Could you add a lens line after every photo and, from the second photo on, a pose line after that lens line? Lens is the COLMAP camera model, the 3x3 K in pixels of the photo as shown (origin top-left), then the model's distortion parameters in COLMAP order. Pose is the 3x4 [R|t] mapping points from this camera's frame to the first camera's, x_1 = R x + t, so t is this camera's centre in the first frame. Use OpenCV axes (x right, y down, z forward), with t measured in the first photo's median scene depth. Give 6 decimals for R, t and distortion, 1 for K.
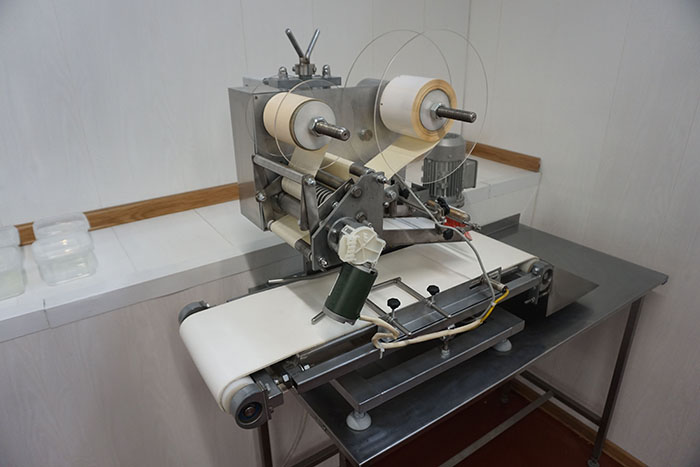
lens RADIAL K [[467.0, 0, 349.9], [0, 467.0, 227.5], [0, 0, 1]] dist [-0.038598, 0.000759]
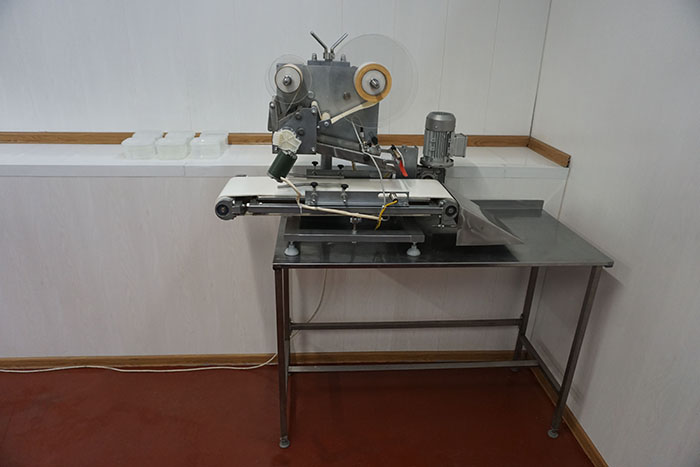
lens RADIAL K [[458.0, 0, 350.0], [0, 458.0, 233.5], [0, 0, 1]] dist [-0.037297, 0.005207]
pose [[0.860525, 0.225613, -0.456723, 0.862498], [-0.229186, 0.972178, 0.048422, 0.187249], [0.454940, 0.063006, 0.888290, -0.394256]]
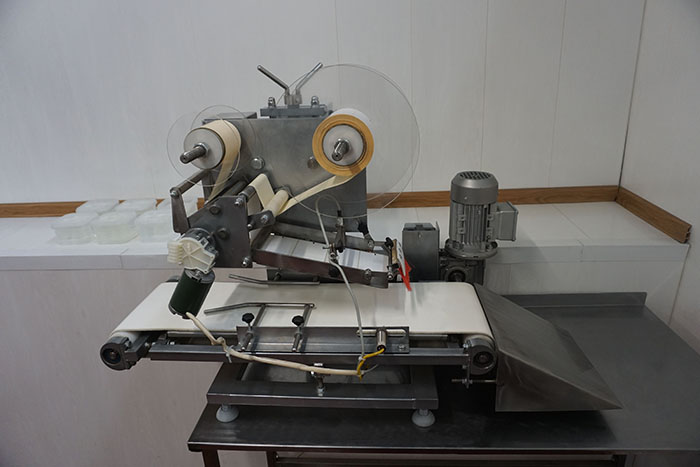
lens RADIAL K [[458.0, 0, 350.0], [0, 458.0, 233.5], [0, 0, 1]] dist [-0.037297, 0.005207]
pose [[0.784536, 0.194785, -0.588695, 0.708768], [-0.207011, 0.977187, 0.047451, -0.104920], [0.584508, 0.084640, 0.806962, 0.217005]]
